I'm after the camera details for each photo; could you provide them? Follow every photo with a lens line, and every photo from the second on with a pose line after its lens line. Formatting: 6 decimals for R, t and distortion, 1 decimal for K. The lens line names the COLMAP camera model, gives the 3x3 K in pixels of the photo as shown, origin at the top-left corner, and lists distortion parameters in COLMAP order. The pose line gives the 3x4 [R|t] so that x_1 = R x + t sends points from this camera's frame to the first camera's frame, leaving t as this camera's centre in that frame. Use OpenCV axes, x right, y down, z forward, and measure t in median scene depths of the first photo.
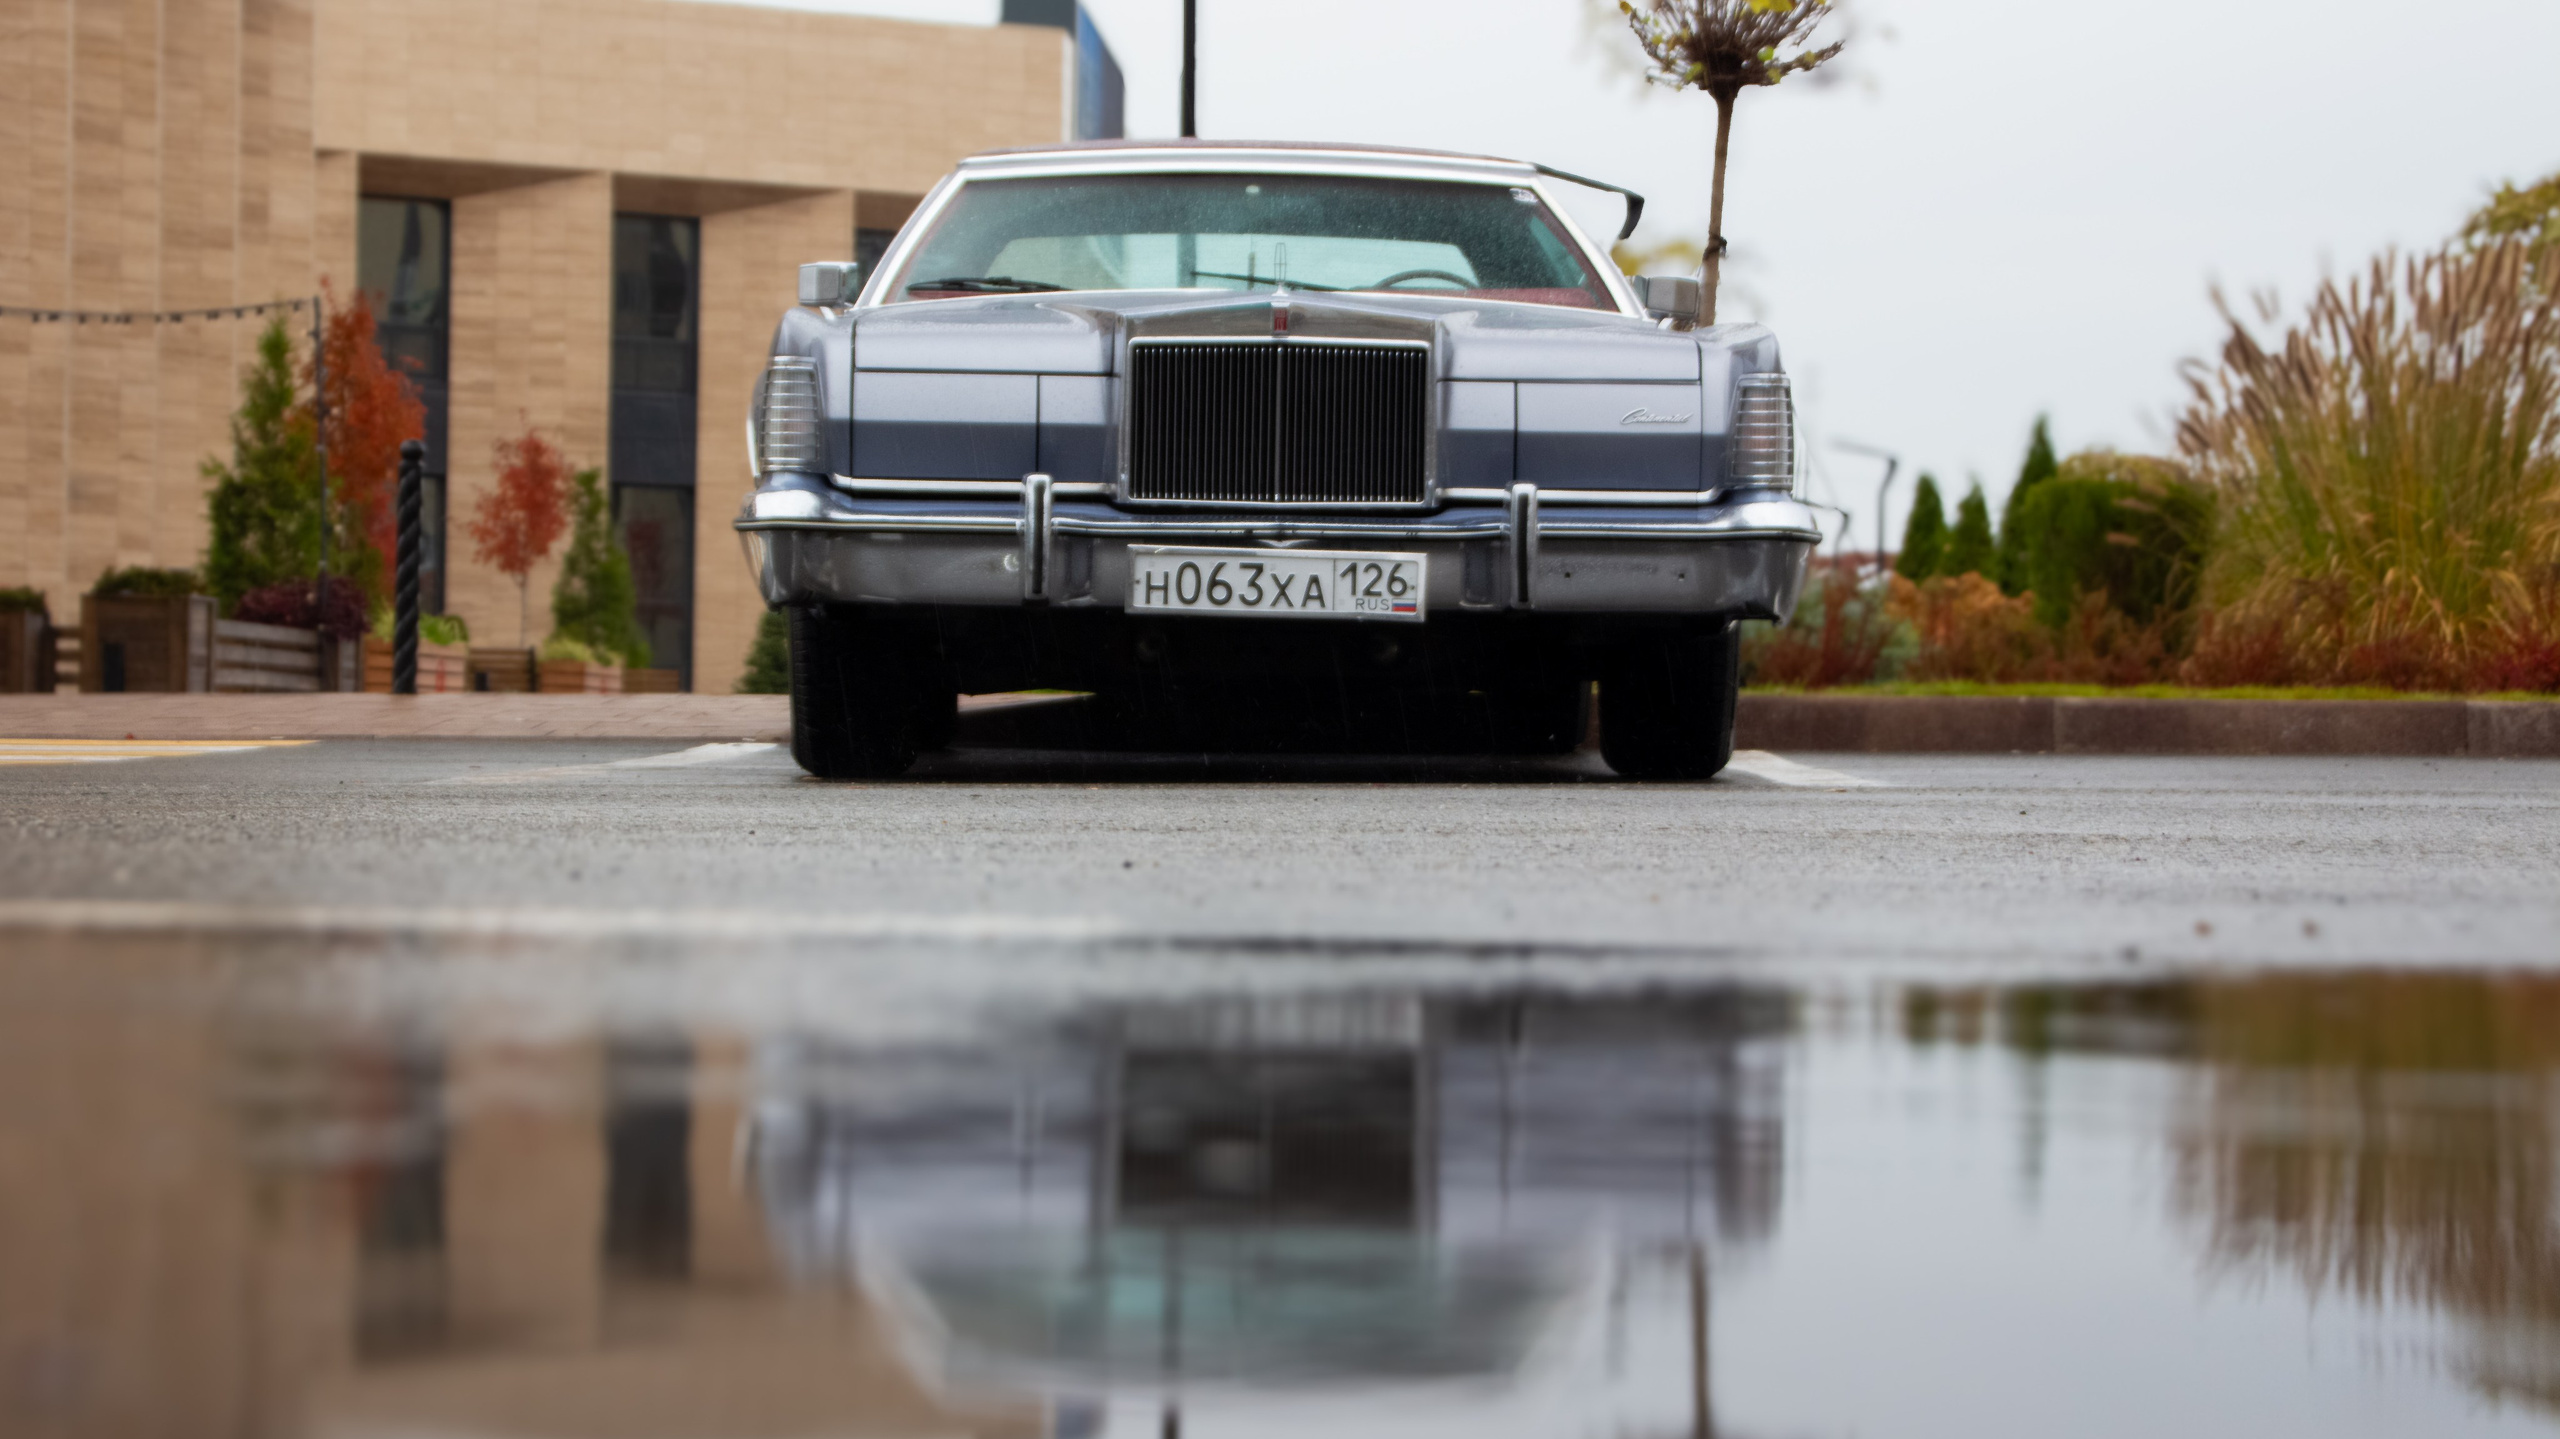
lens RADIAL K [[5618.5, 0, 1215.9], [0, 5618.5, 699.8], [0, 0, 1]] dist [0.378161, 0.000000]
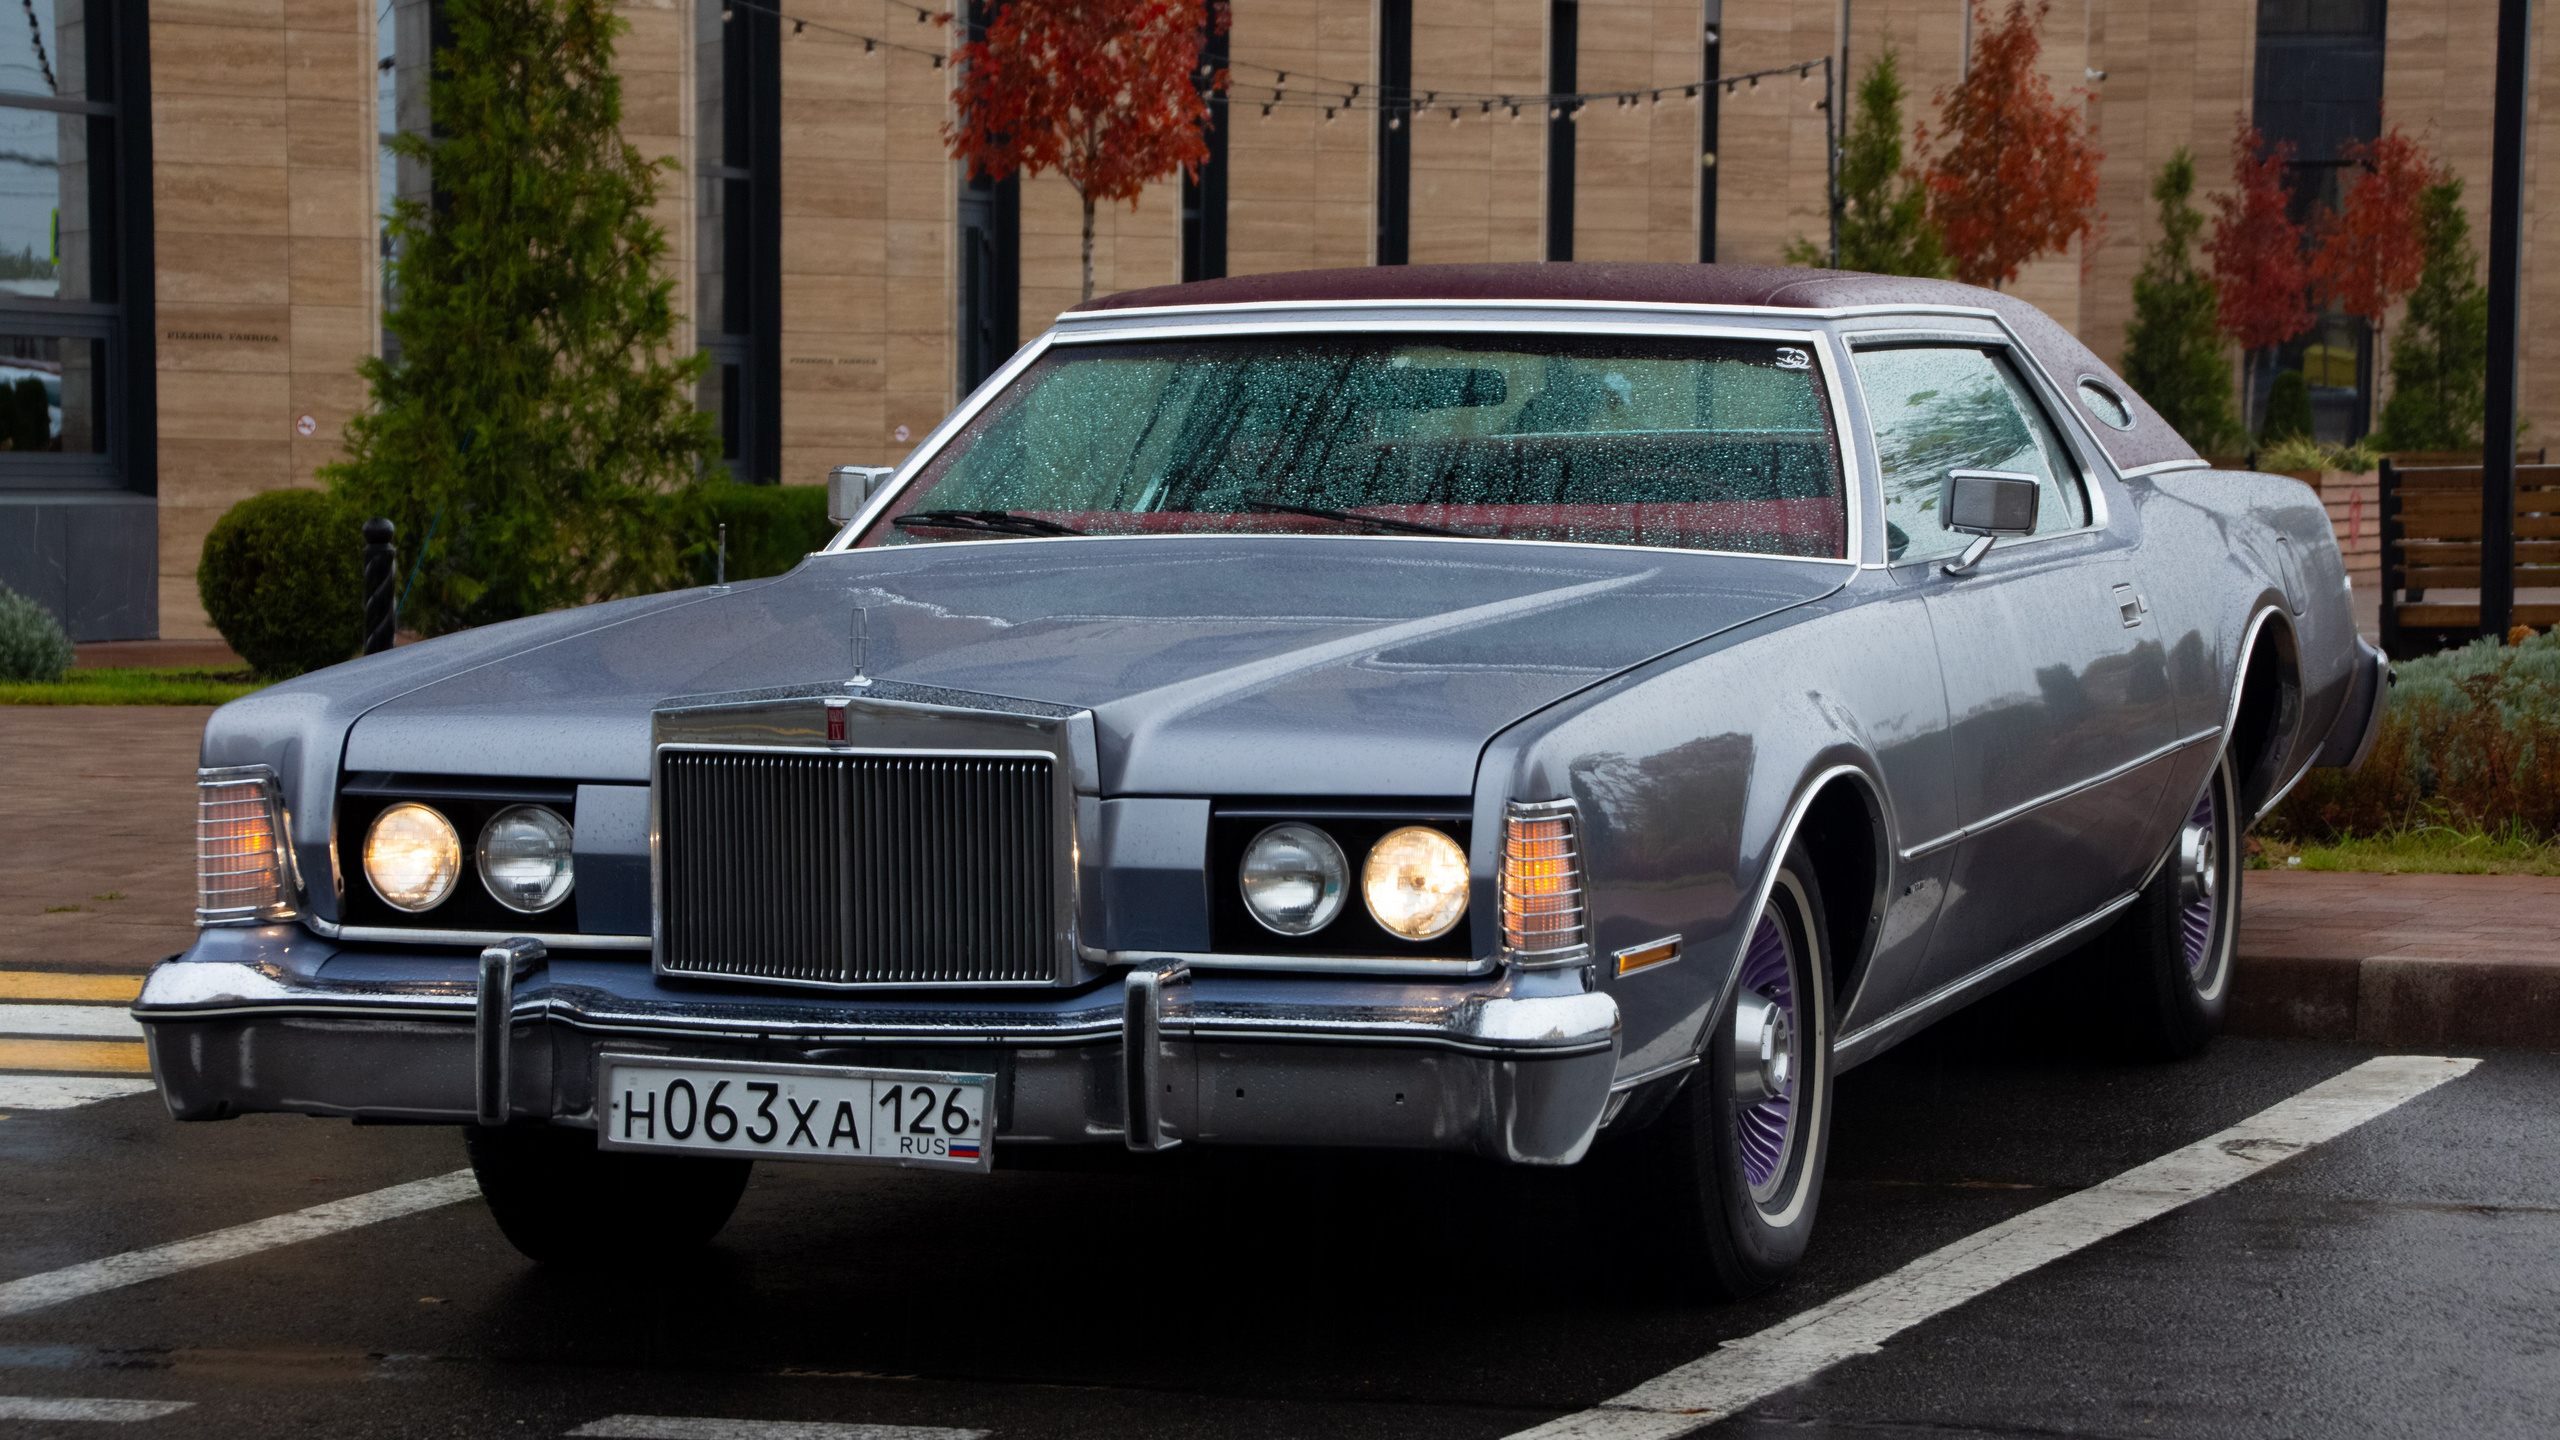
lens RADIAL K [[6877.2, 0, 1225.9], [0, 6877.2, 770.8], [0, 0, 1]] dist [0.765478, 0.000000]
pose [[0.940567, 0.007972, -0.339514, 0.342189], [0.012571, 0.998222, 0.058264, -0.109150], [0.339375, -0.059069, 0.938795, 0.207970]]
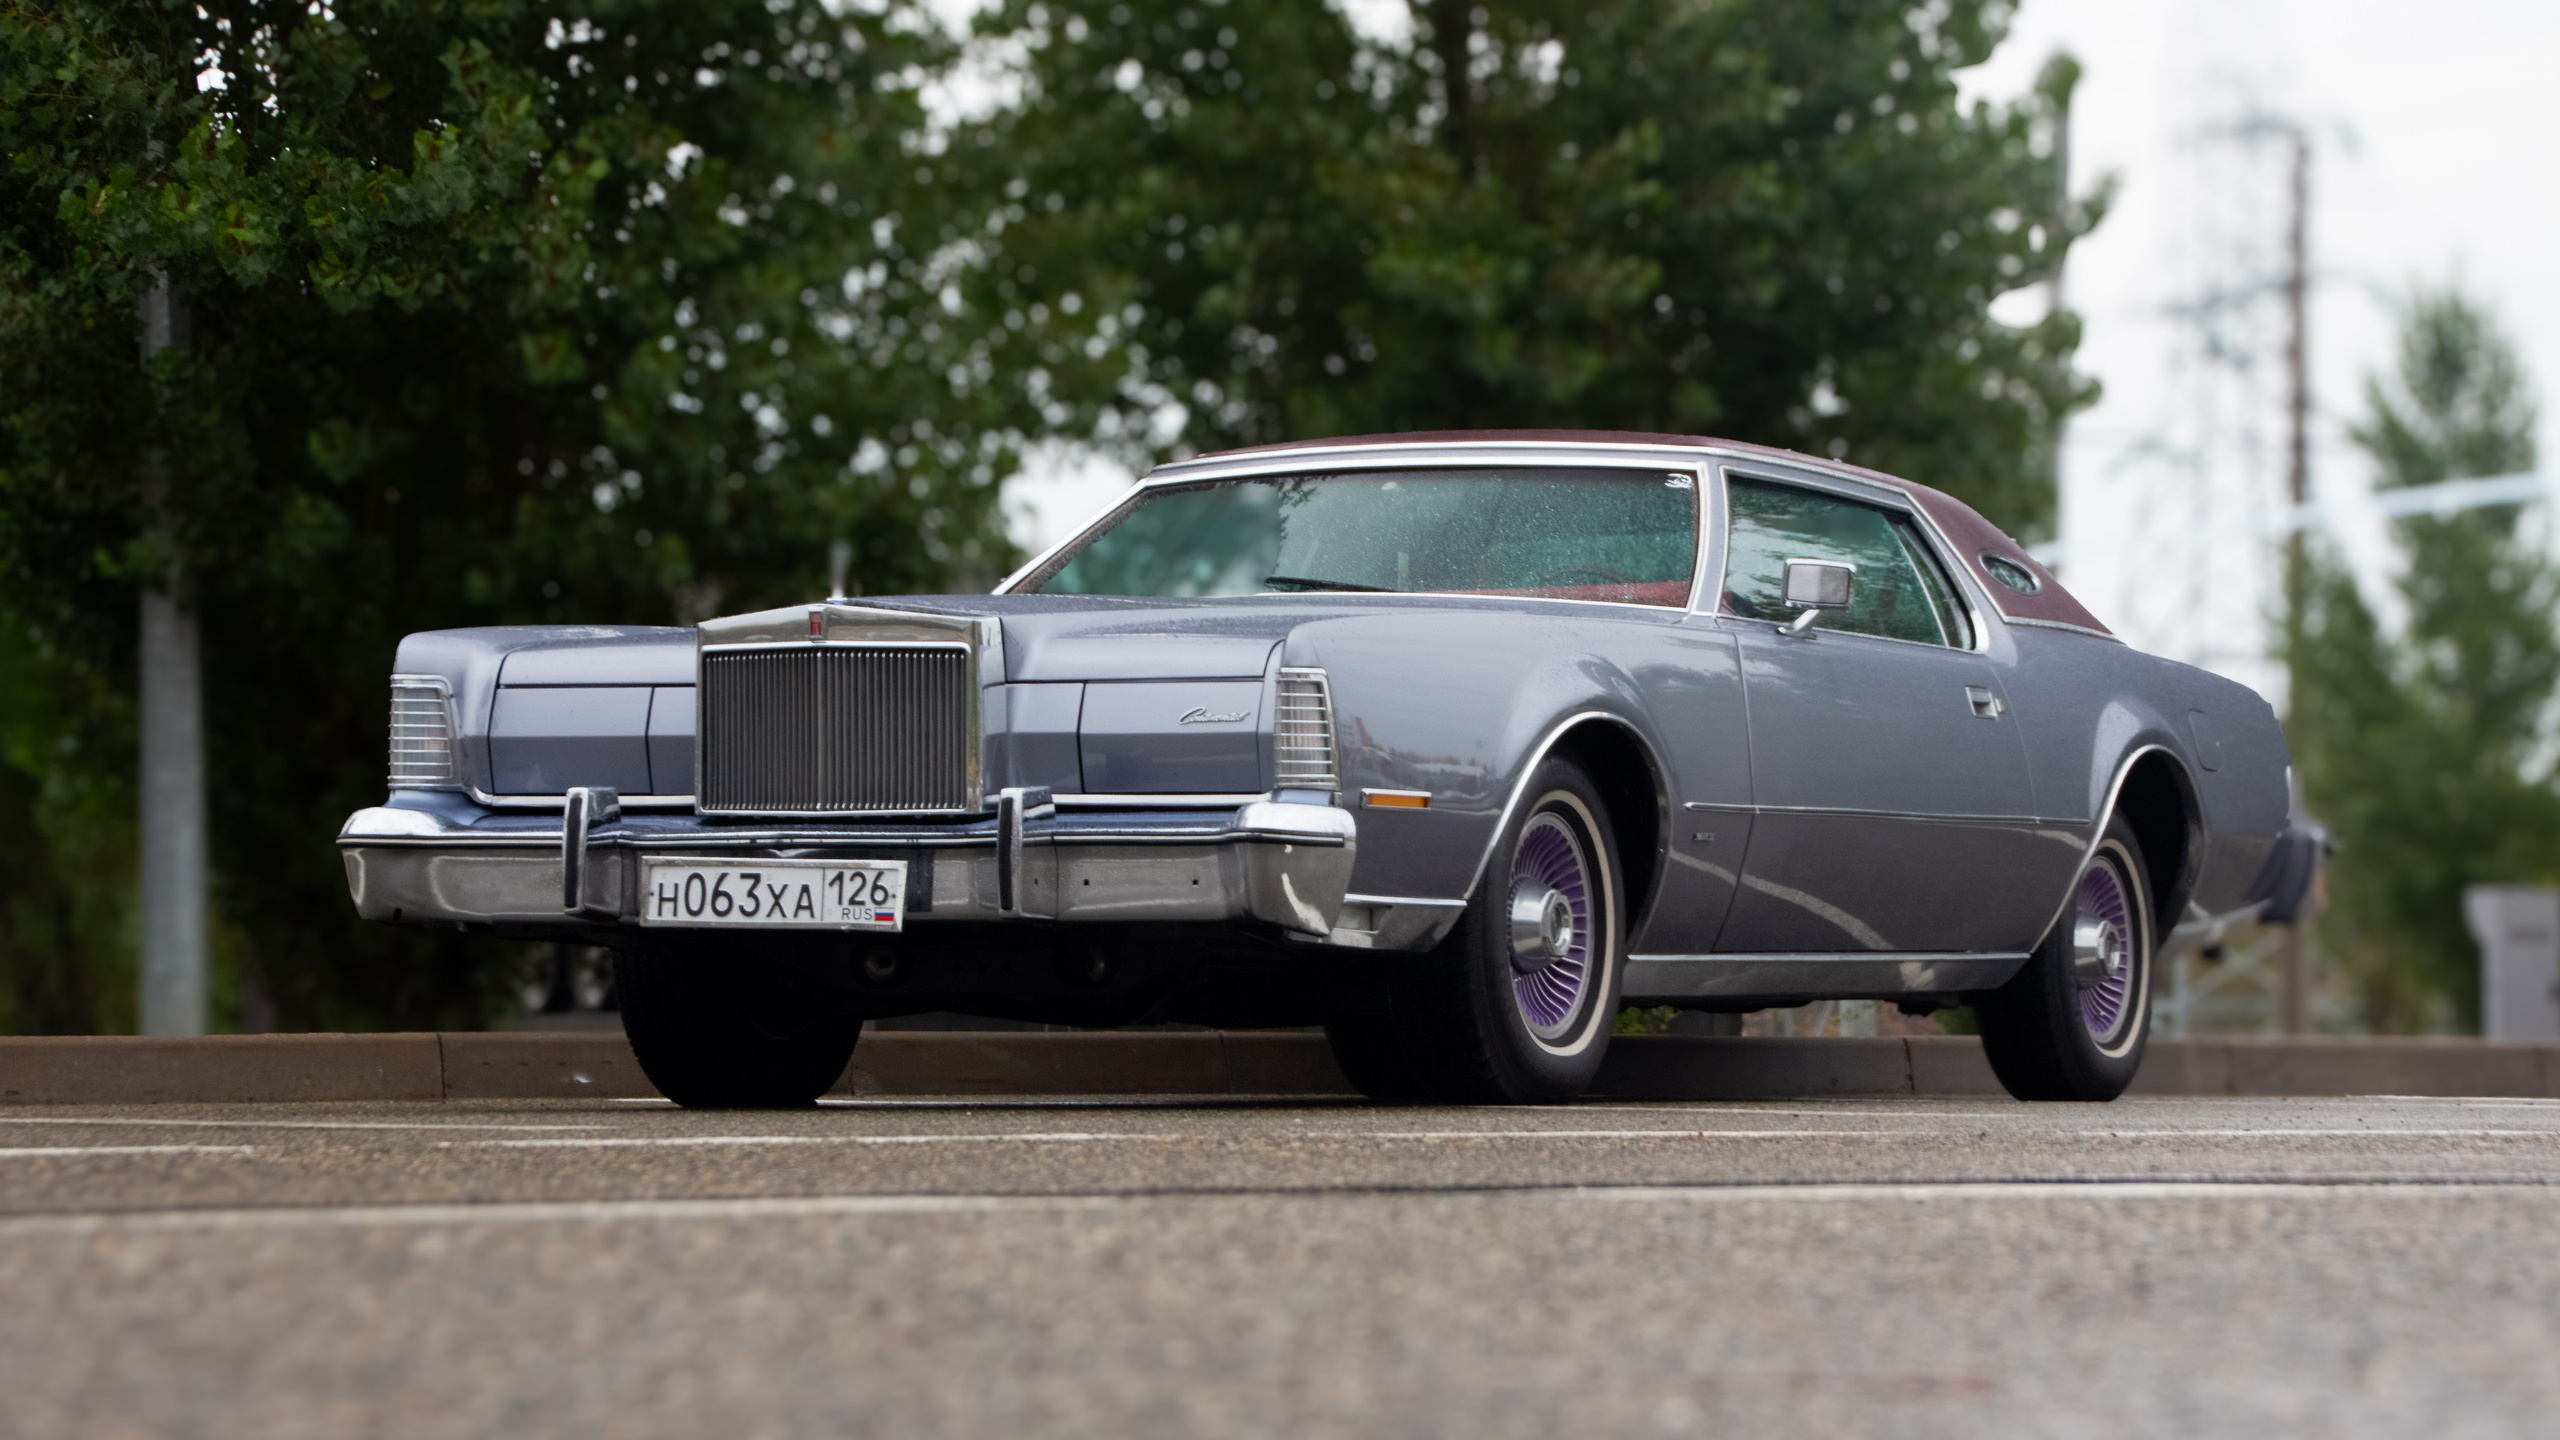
lens RADIAL K [[6877.2, 0, 1266.9], [0, 6877.2, 718.9], [0, 0, 1]] dist [0.765478, 0.000000]
pose [[0.891959, -0.022555, -0.451552, 0.610276], [-0.004622, 0.998248, -0.058993, 0.018782], [0.452092, 0.054706, 0.890292, -0.027952]]
